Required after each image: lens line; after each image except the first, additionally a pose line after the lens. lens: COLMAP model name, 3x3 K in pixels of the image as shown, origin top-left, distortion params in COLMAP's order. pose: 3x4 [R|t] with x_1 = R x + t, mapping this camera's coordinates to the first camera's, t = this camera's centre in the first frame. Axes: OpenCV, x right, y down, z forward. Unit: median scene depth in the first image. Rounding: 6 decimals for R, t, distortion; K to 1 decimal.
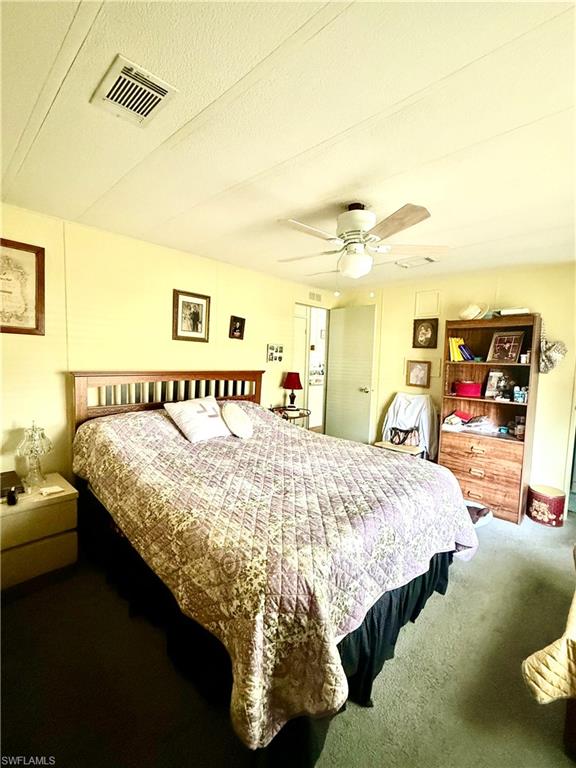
lens RADIAL K [[334.3, 0, 287.9], [0, 334.3, 382.7], [0, 0, 1]] dist [-0.000118, 0.001356]
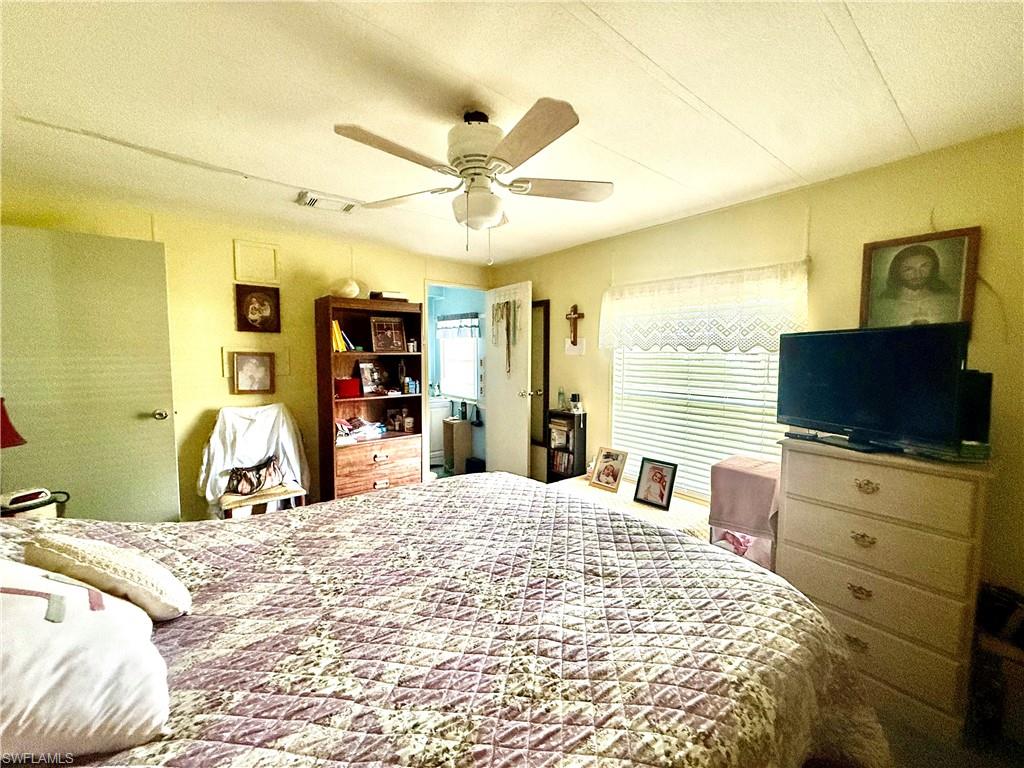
lens RADIAL K [[408.4, 0, 511.5], [0, 408.4, 382.4], [0, 0, 1]] dist [0.003596, 0.000688]
pose [[0.134146, -0.101006, 0.985801, -0.358236], [0.076635, 0.992870, 0.091302, -0.050362], [-0.987994, 0.063299, 0.140930, 0.494578]]
